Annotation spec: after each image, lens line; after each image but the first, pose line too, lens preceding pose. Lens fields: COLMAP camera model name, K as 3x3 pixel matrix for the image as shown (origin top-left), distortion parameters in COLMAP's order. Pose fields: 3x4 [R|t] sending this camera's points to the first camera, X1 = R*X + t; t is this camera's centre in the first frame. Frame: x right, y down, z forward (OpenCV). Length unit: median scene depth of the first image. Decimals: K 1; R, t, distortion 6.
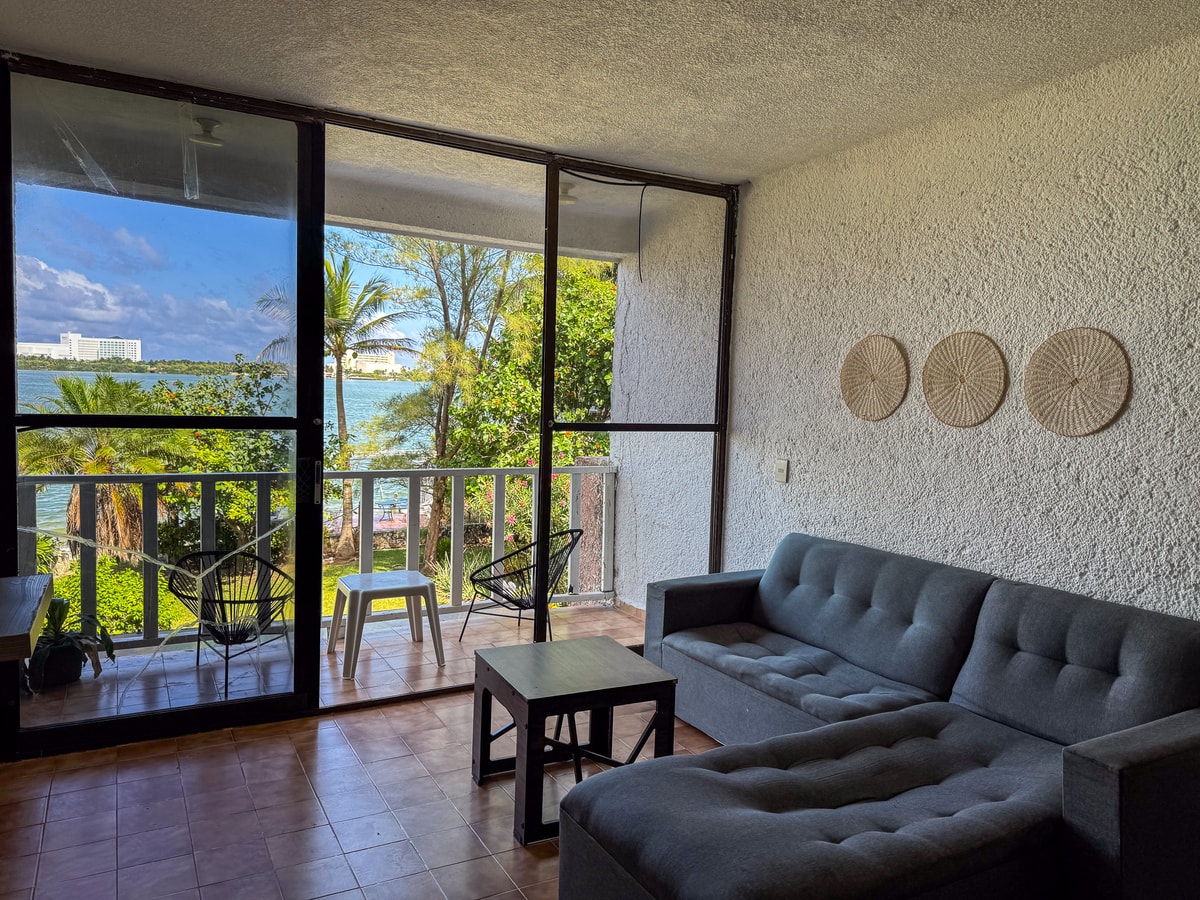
lens RADIAL K [[837.7, 0, 612.2], [0, 837.7, 463.4], [0, 0, 1]] dist [0.031412, -0.003874]
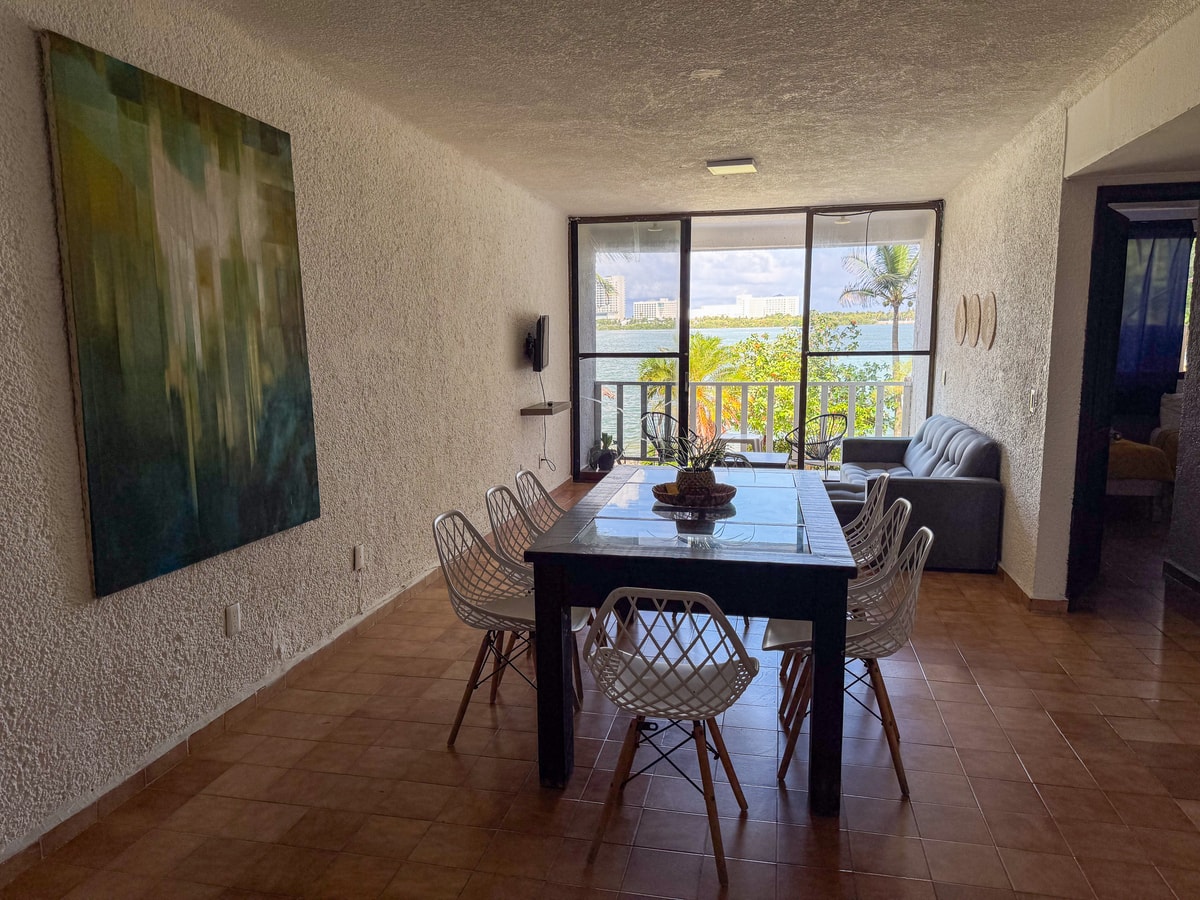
lens RADIAL K [[837.7, 0, 612.2], [0, 837.7, 463.4], [0, 0, 1]] dist [0.031412, -0.003874]
pose [[0.753048, 0.062898, -0.654953, 0.147128], [-0.021563, 0.997245, 0.070978, 0.013355], [0.657613, -0.039327, 0.752329, -0.122805]]
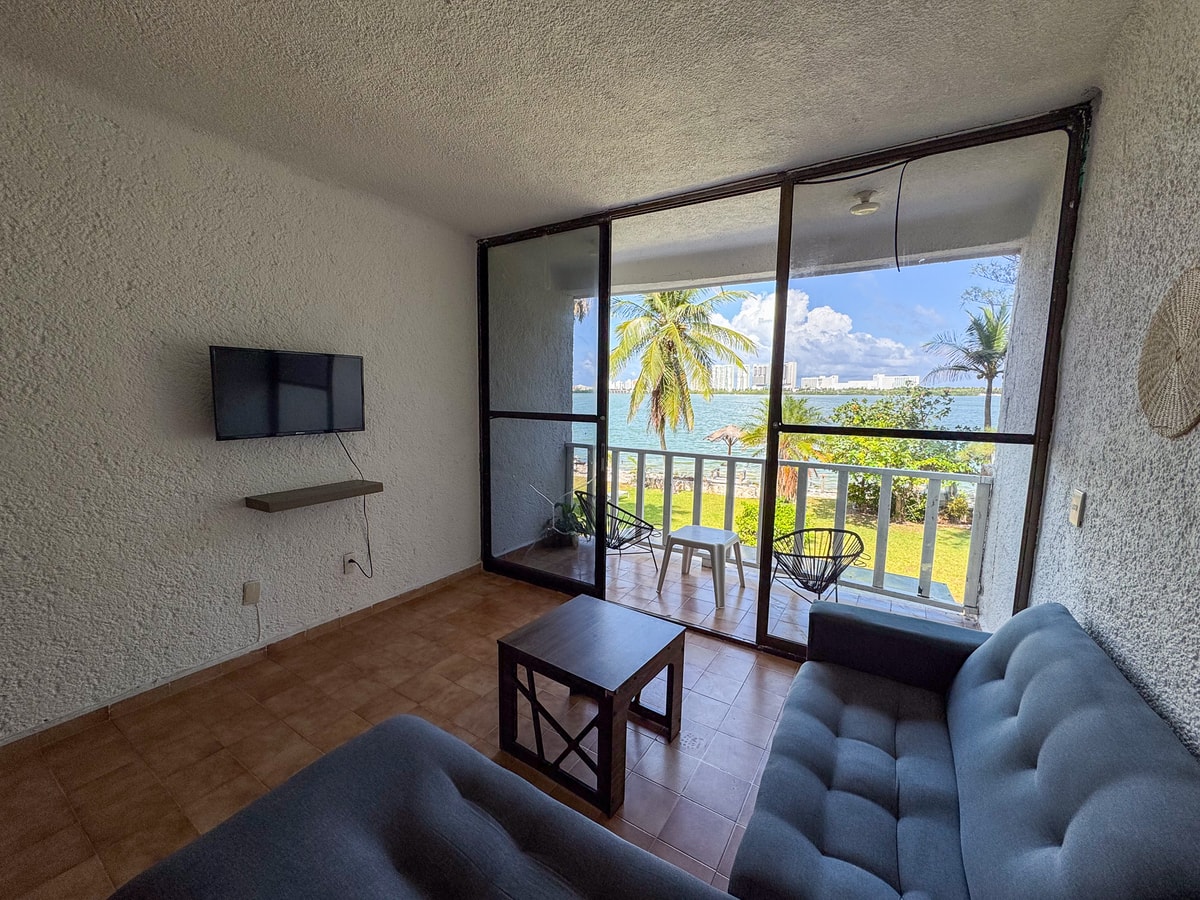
lens RADIAL K [[480.5, 0, 603.6], [0, 480.5, 447.3], [0, 0, 1]] dist [0.007725, 0.000002]
pose [[0.477669, 0.073924, -0.875424, 0.065120], [-0.074320, 0.996282, 0.043577, -0.005124], [0.875391, 0.044246, 0.481387, 0.088641]]
